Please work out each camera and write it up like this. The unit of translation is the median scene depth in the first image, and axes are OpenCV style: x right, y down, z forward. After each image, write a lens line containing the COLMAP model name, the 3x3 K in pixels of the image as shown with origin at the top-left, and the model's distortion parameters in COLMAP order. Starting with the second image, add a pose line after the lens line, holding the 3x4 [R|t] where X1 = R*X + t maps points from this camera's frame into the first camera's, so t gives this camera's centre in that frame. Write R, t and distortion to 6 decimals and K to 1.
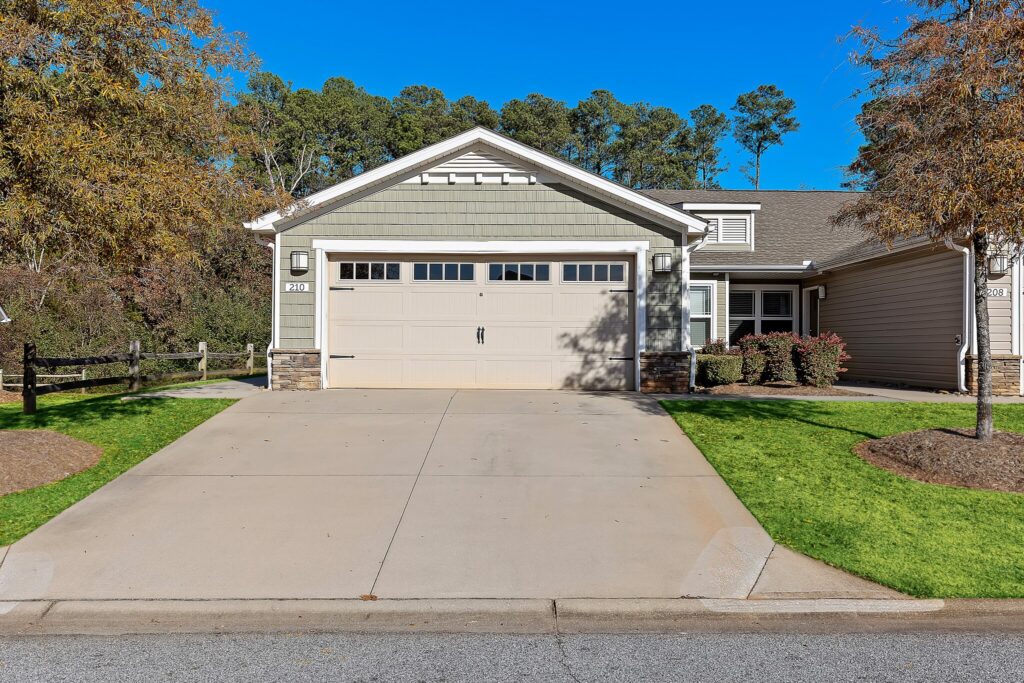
lens RADIAL K [[575.7, 0, 513.6], [0, 575.7, 338.7], [0, 0, 1]] dist [-0.020445, -0.000331]
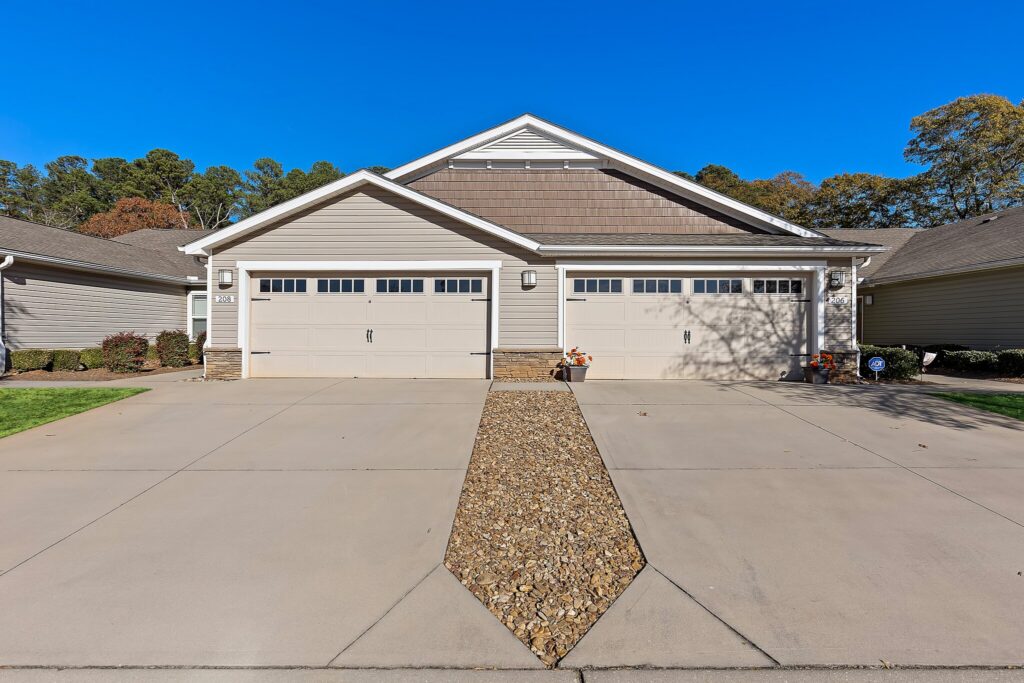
lens RADIAL K [[462.4, 0, 508.9], [0, 462.4, 337.0], [0, 0, 1]] dist [0.010170, -0.003476]
pose [[0.999918, -0.004421, -0.012015, 0.263777], [0.004367, 0.999980, -0.004487, 0.003060], [0.012034, 0.004435, 0.999918, -0.016260]]
